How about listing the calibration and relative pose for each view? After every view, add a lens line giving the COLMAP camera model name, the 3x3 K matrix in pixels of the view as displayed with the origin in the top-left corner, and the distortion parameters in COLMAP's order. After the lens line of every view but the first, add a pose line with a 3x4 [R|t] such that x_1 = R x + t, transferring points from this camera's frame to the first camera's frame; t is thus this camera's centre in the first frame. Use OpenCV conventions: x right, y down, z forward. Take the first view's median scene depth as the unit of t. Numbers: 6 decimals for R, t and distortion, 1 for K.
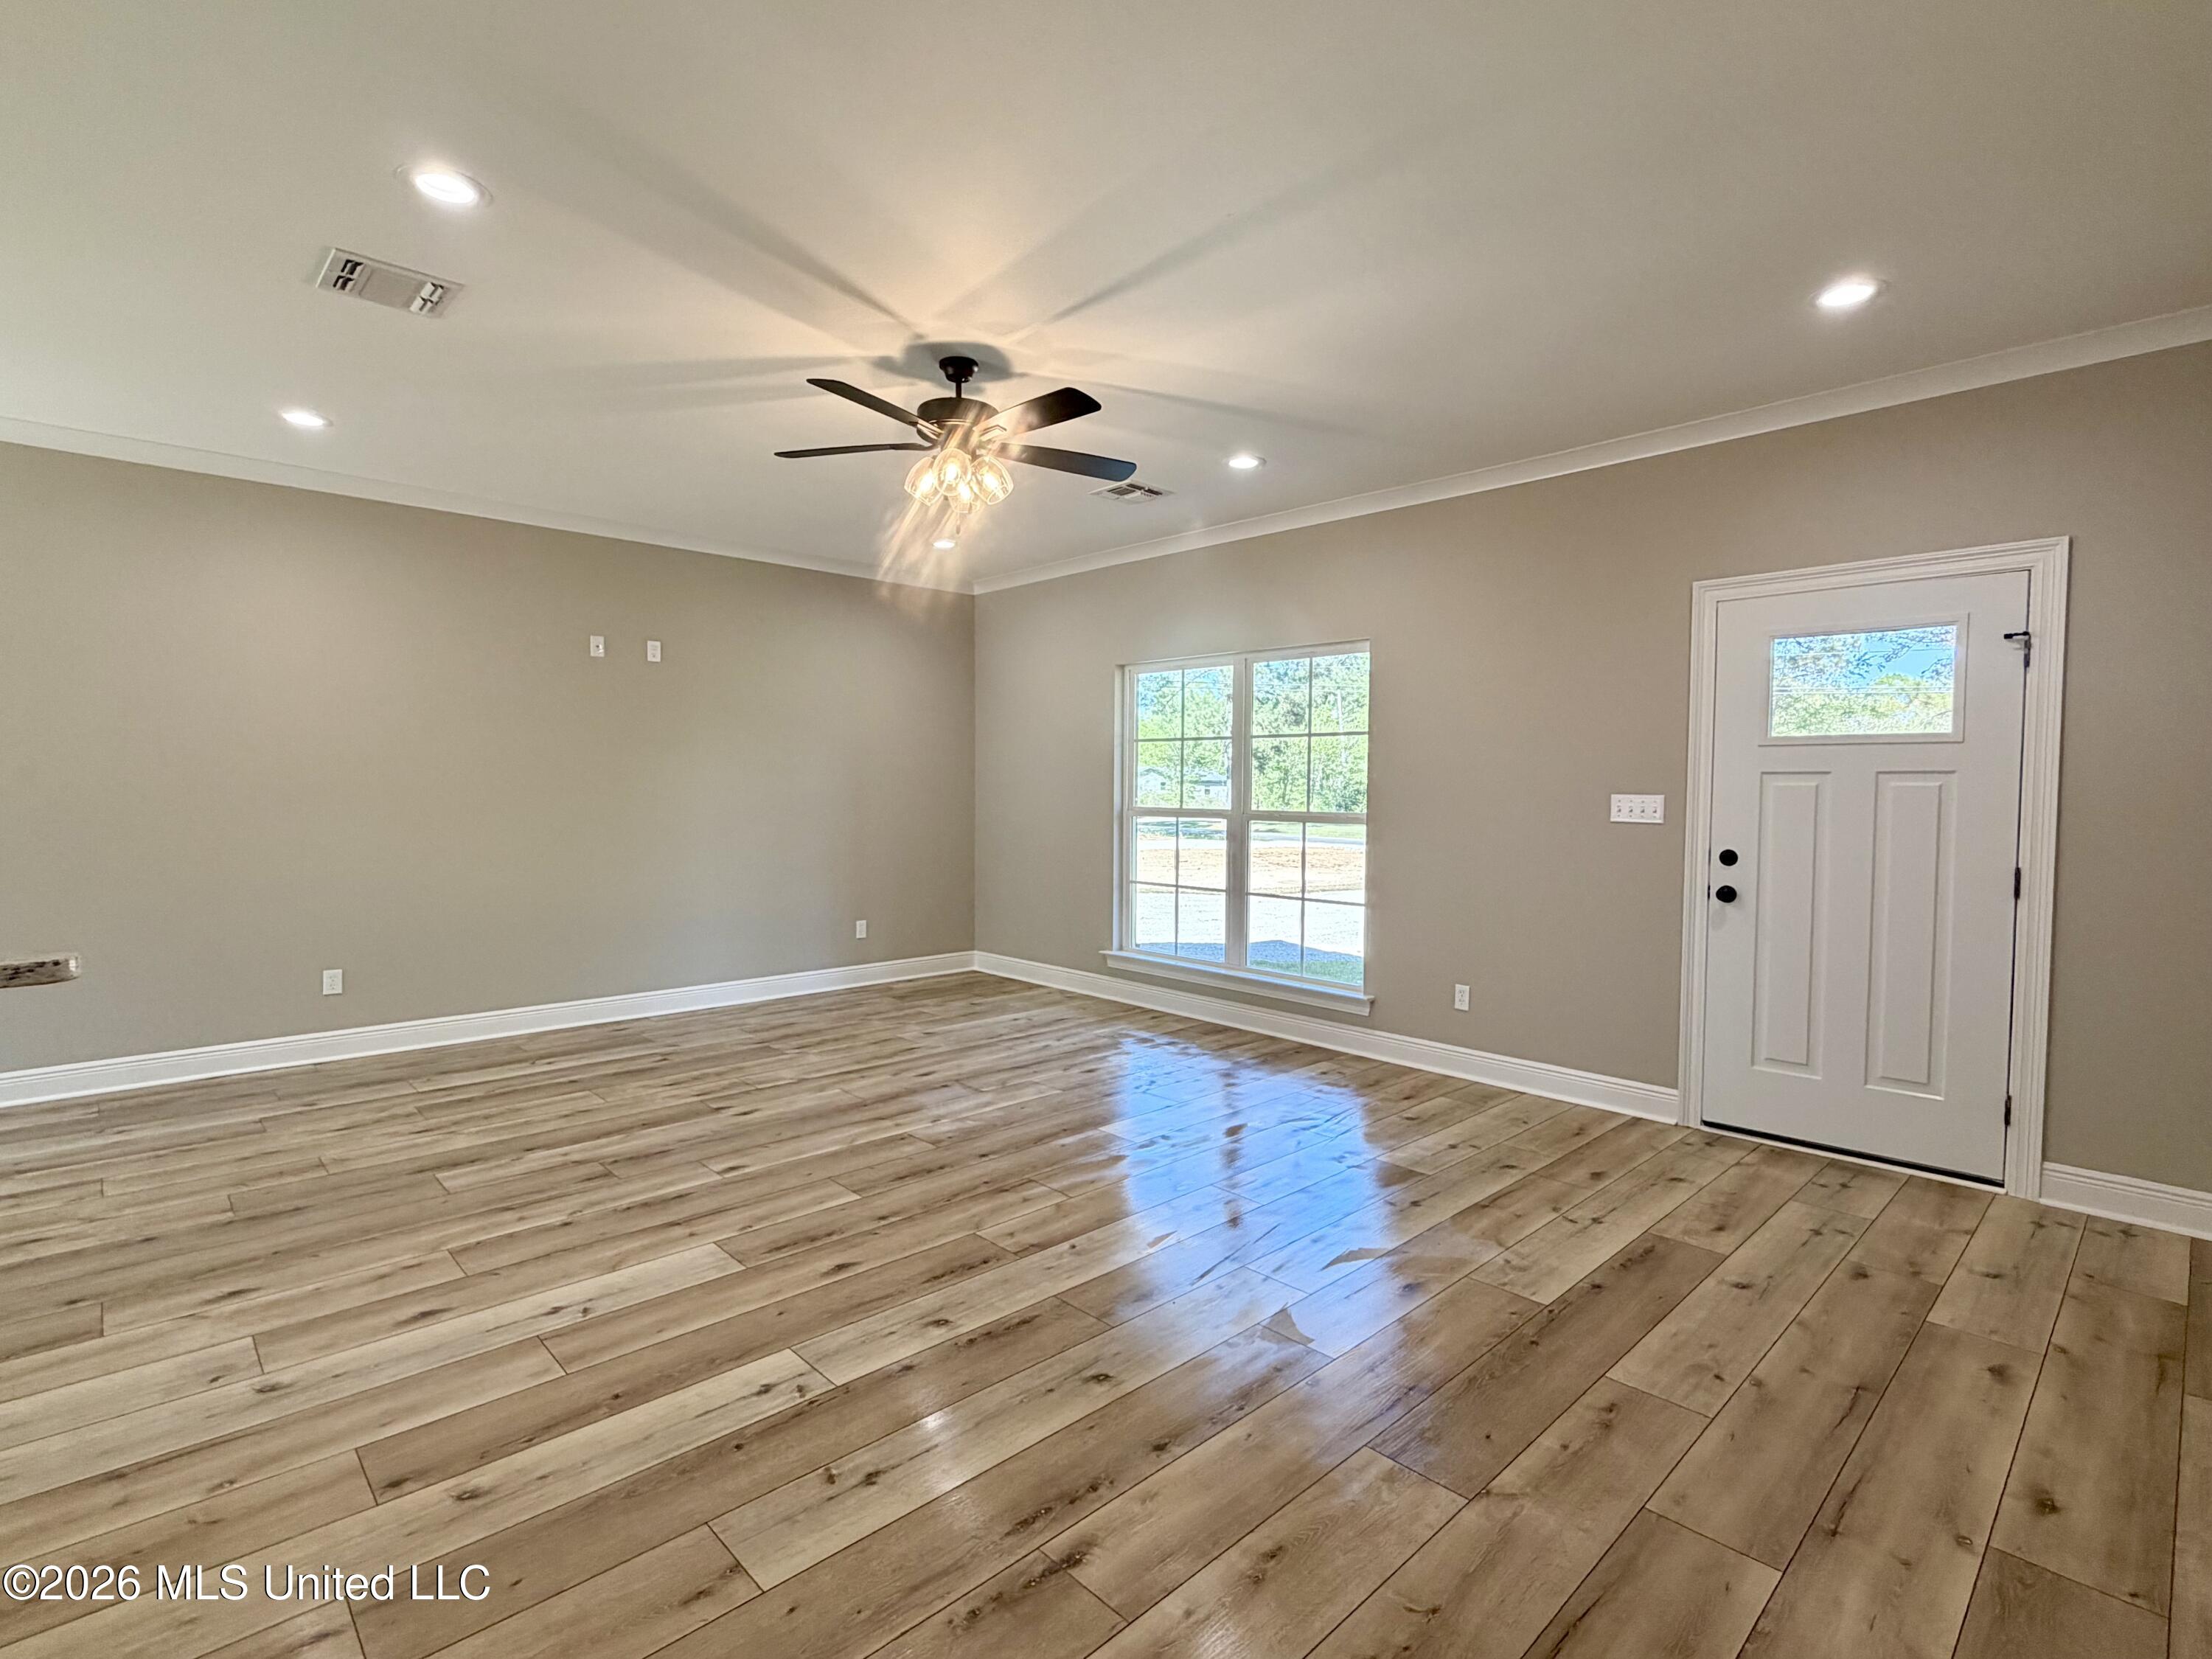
lens RADIAL K [[1059.8, 0, 1108.6], [0, 1059.8, 834.3], [0, 0, 1]] dist [0.001468, -0.000232]
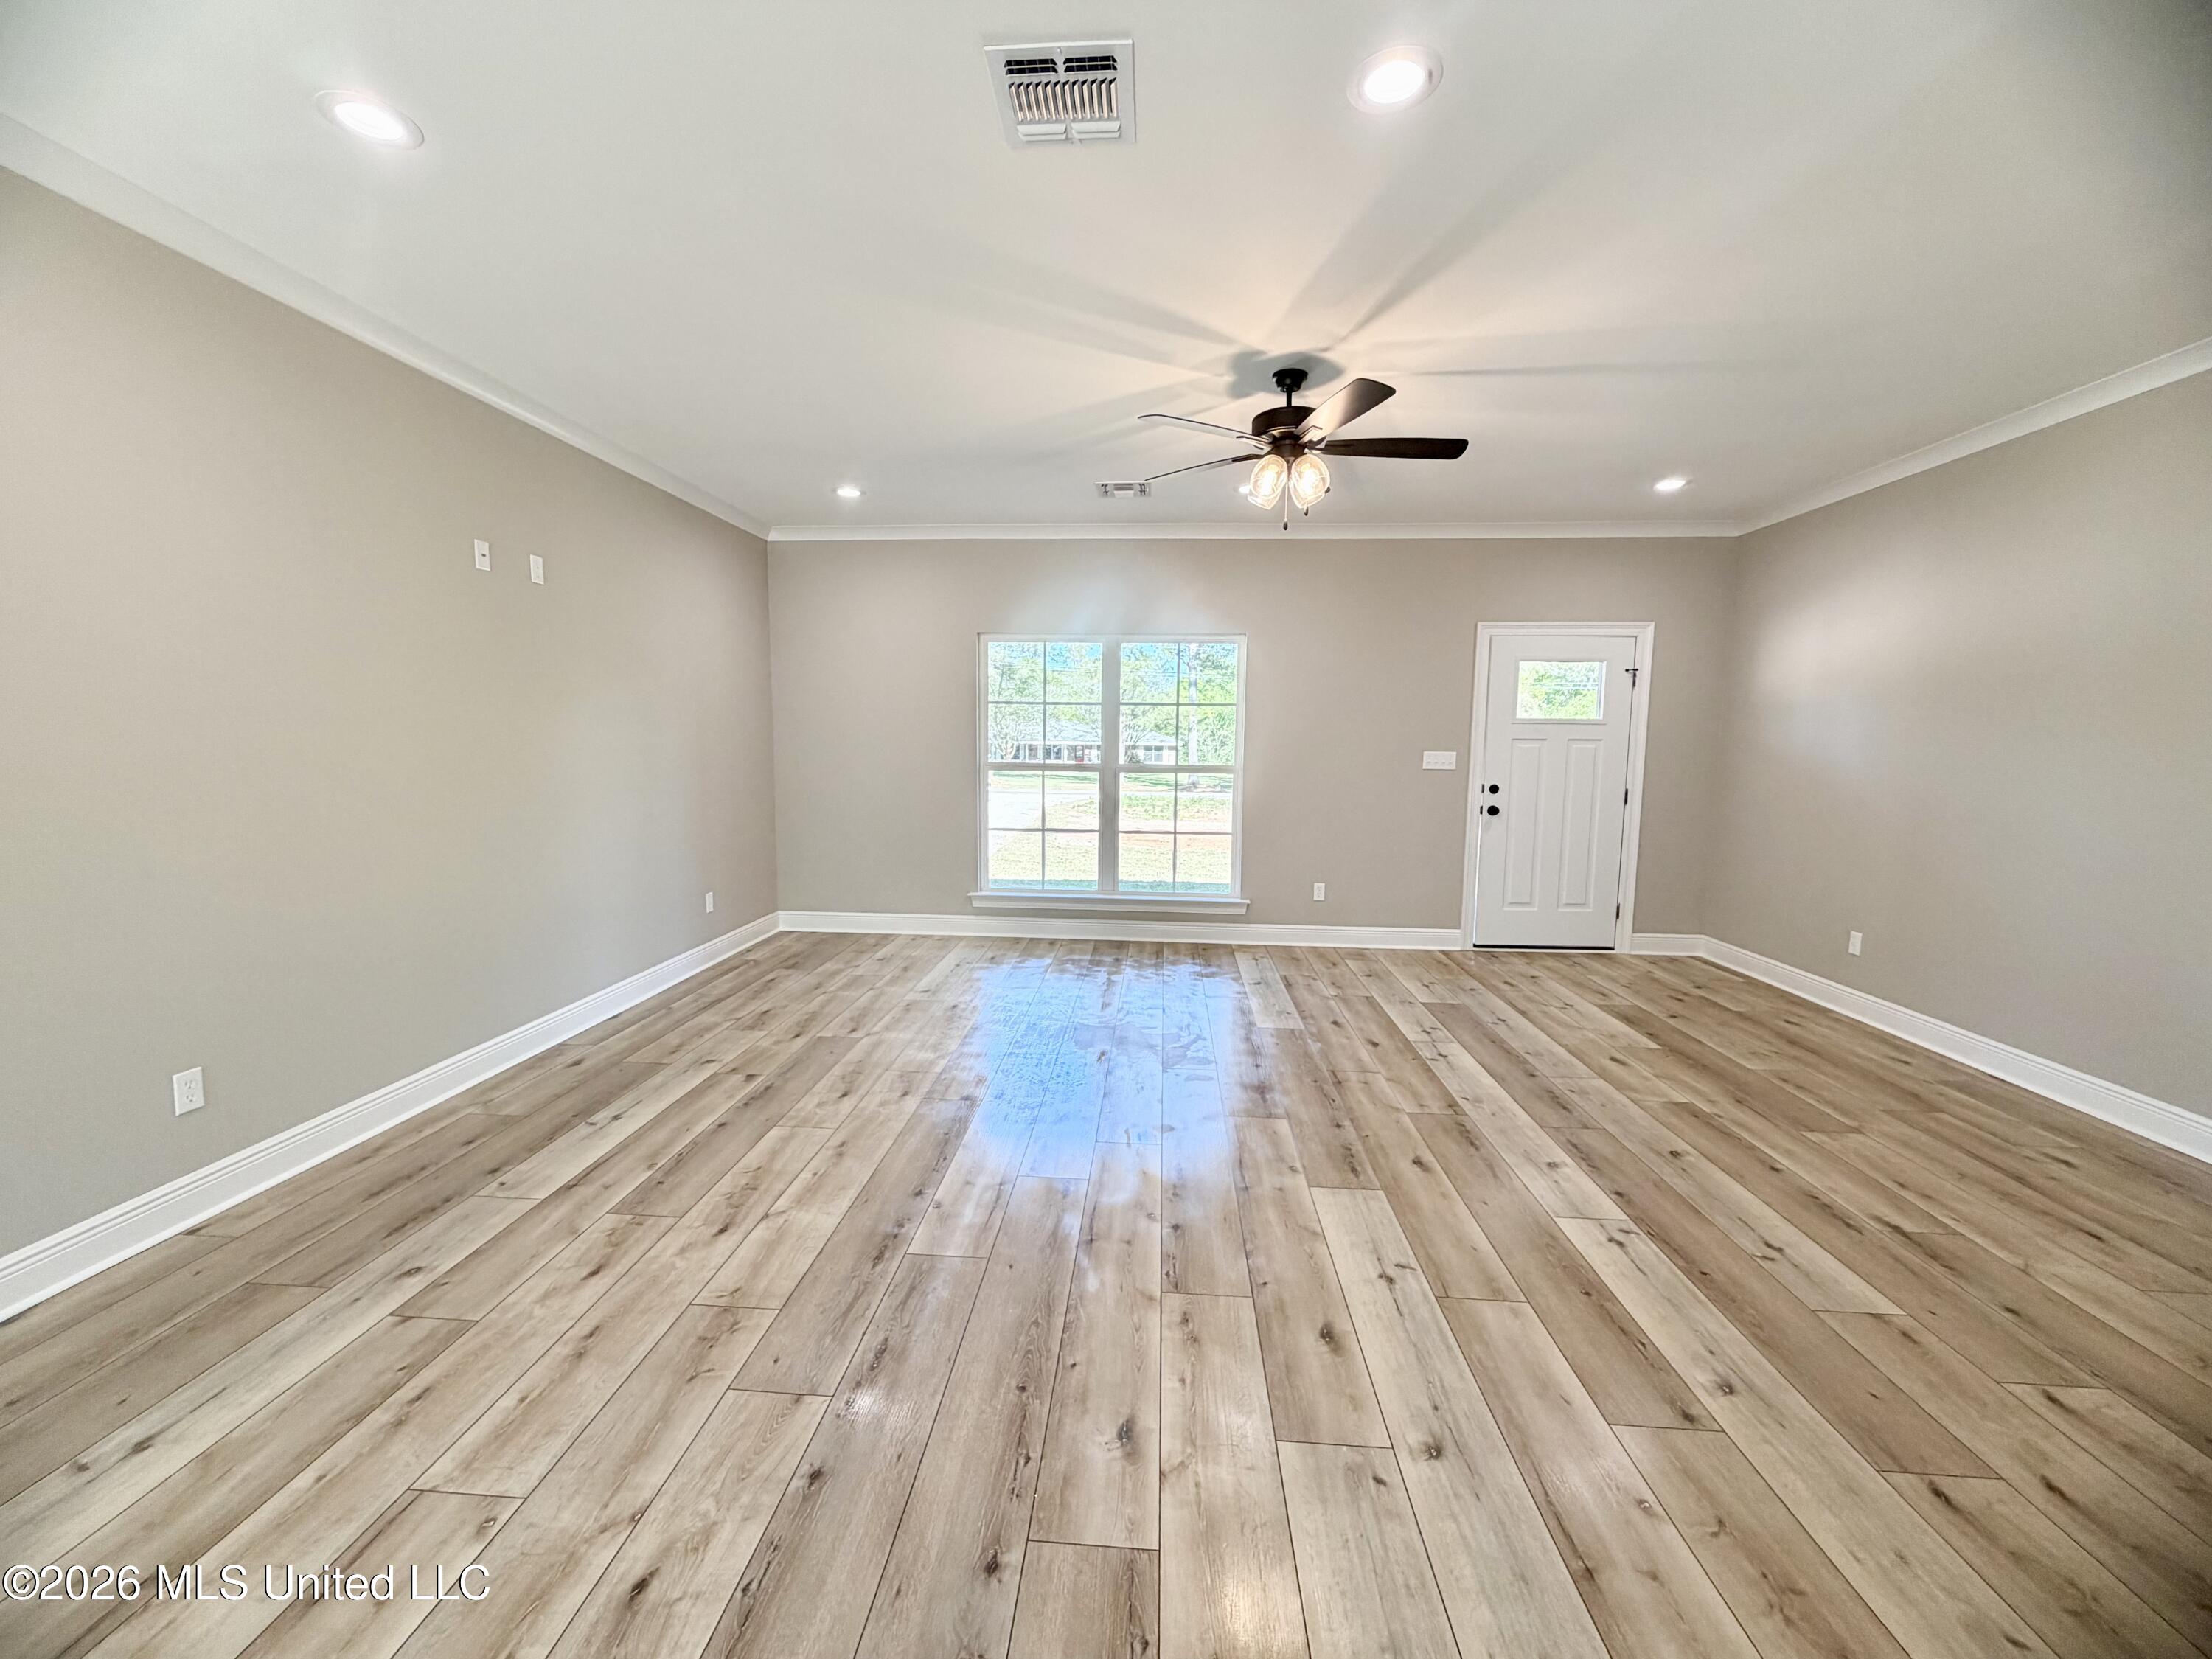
lens RADIAL K [[882.3, 0, 1101.2], [0, 882.3, 829.9], [0, 0, 1]] dist [0.001385, -0.000659]
pose [[0.740663, -0.069796, 0.668242, -1.011693], [0.025440, 0.996790, 0.075915, -0.043958], [-0.671395, -0.039227, 0.740061, 0.455396]]
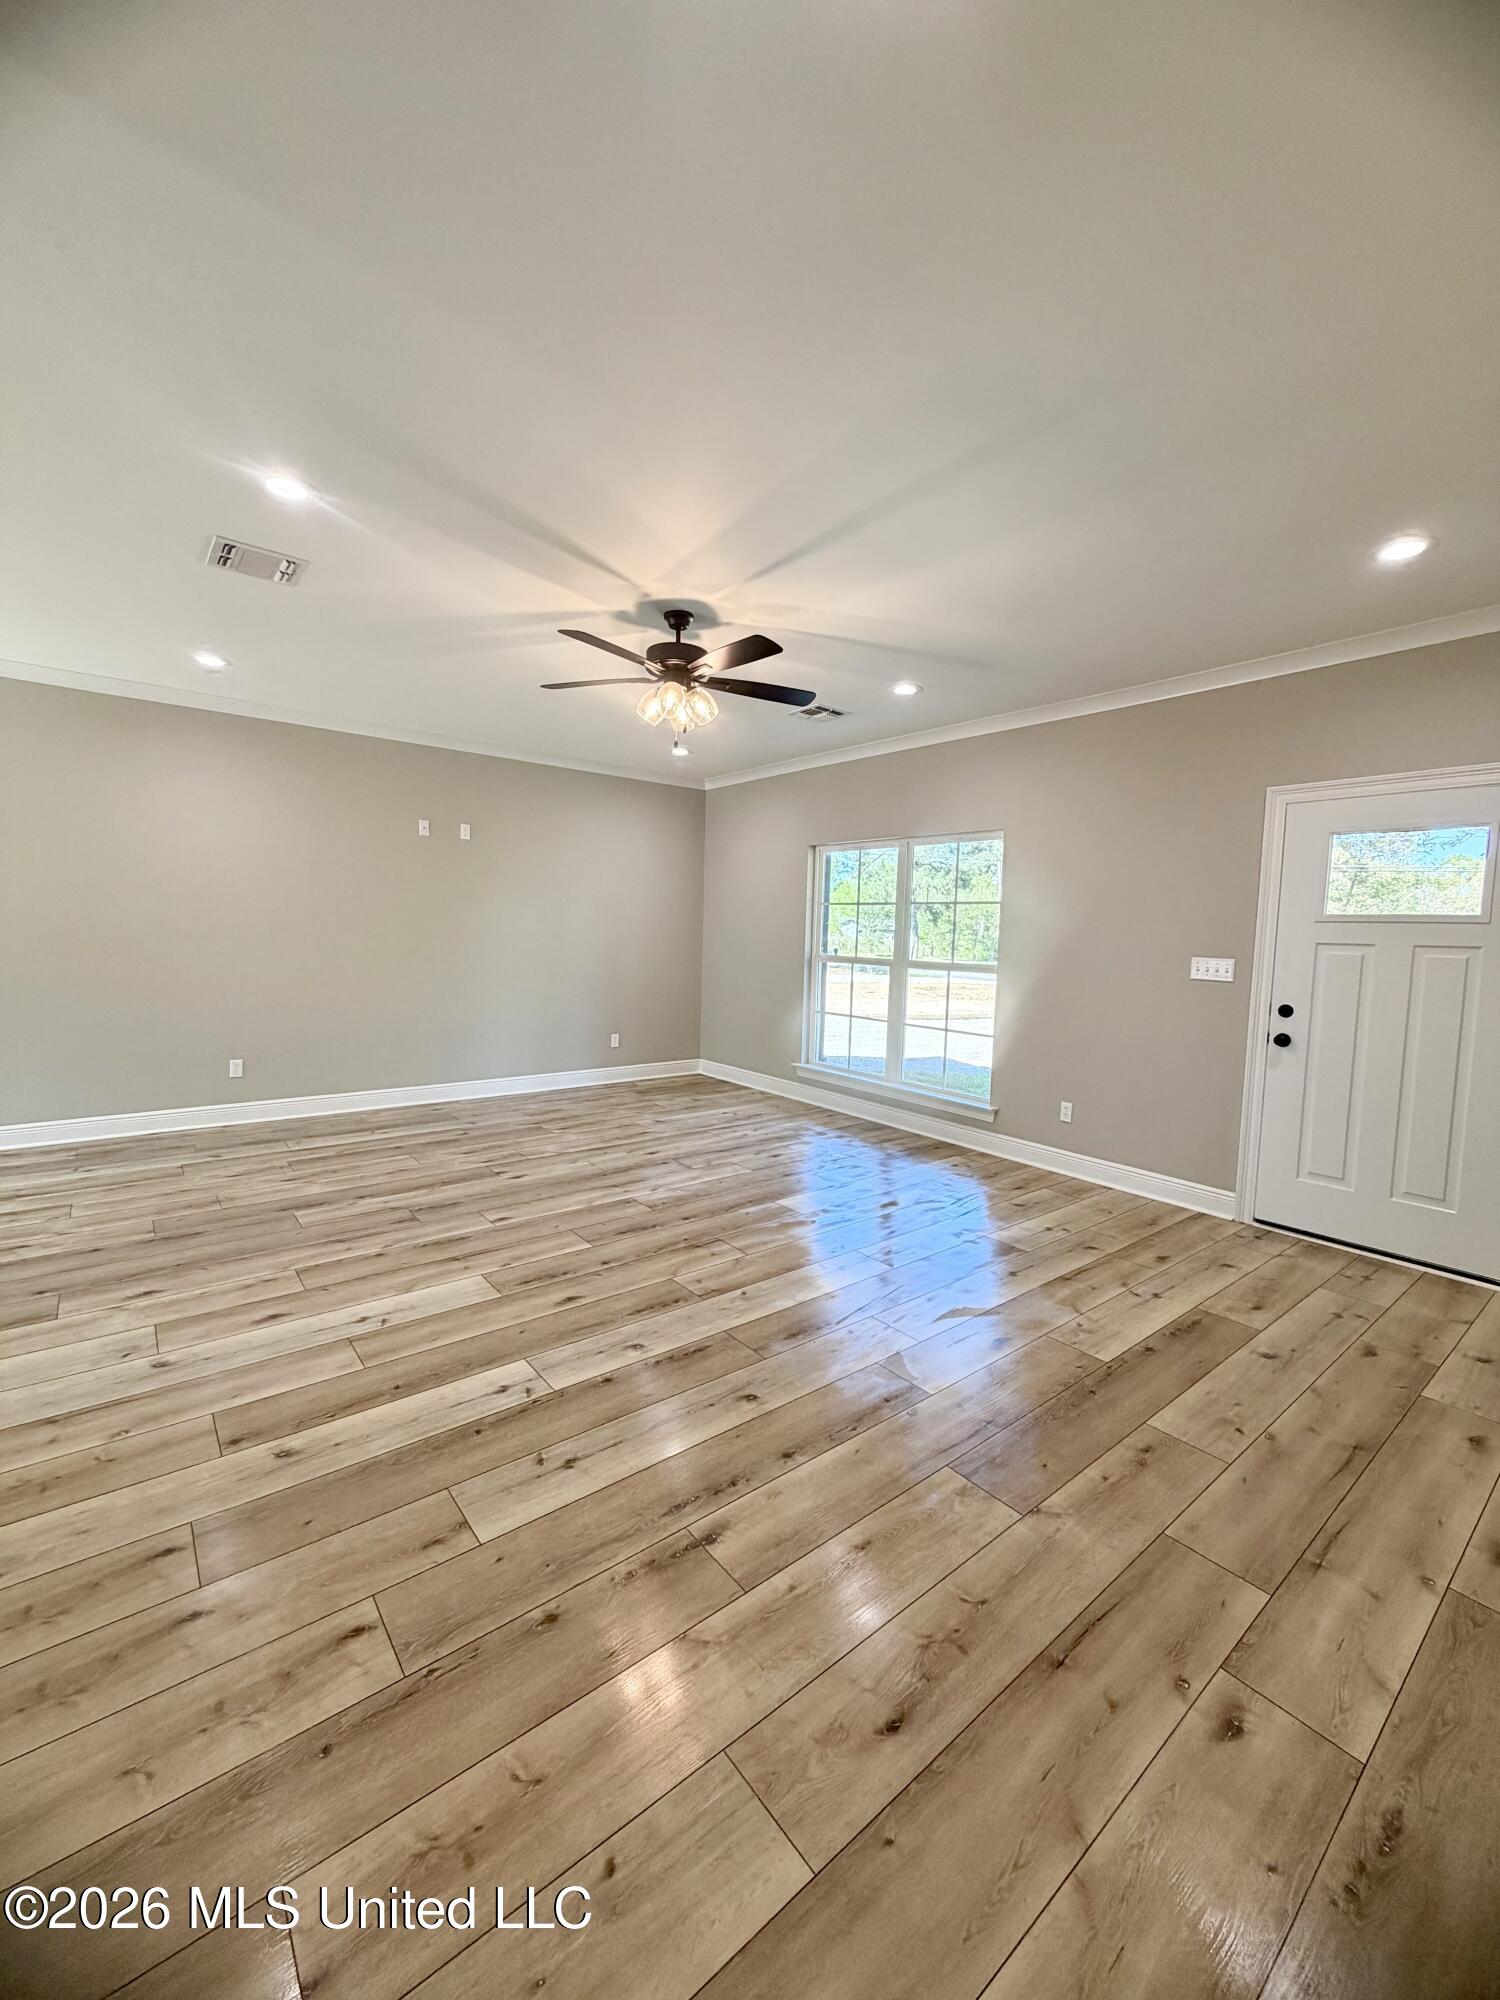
lens RADIAL K [[797.7, 0, 752.5], [0, 797.7, 997.0], [0, 0, 1]] dist [0.001385, -0.000659]
pose [[0.996296, 0.028055, -0.081283, 0.044238], [-0.025074, 0.998983, 0.037474, -0.016953], [0.082251, -0.035297, 0.995986, 0.018521]]
